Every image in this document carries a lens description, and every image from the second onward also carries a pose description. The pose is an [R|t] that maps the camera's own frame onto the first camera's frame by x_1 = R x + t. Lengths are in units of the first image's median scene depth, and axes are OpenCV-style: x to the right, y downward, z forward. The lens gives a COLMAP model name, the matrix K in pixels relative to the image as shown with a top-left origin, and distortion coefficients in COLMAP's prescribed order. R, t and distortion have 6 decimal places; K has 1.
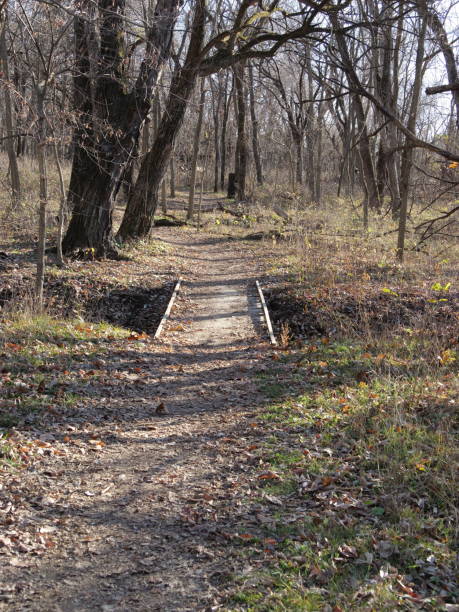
lens RADIAL K [[979.5, 0, 229.5], [0, 979.5, 306.0], [0, 0, 1]] dist [0.000712, -0.033799]
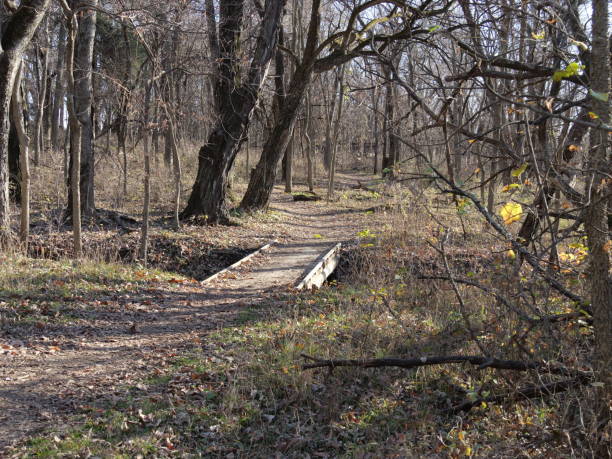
lens RADIAL K [[862.4, 0, 306.0], [0, 862.4, 229.5], [0, 0, 1]] dist [-0.004679, 0.020855]
pose [[0.992098, 0.003487, -0.125415, 0.186892], [-0.010338, 0.998487, -0.054014, 0.022912], [0.125037, 0.054884, 0.990633, -0.051900]]
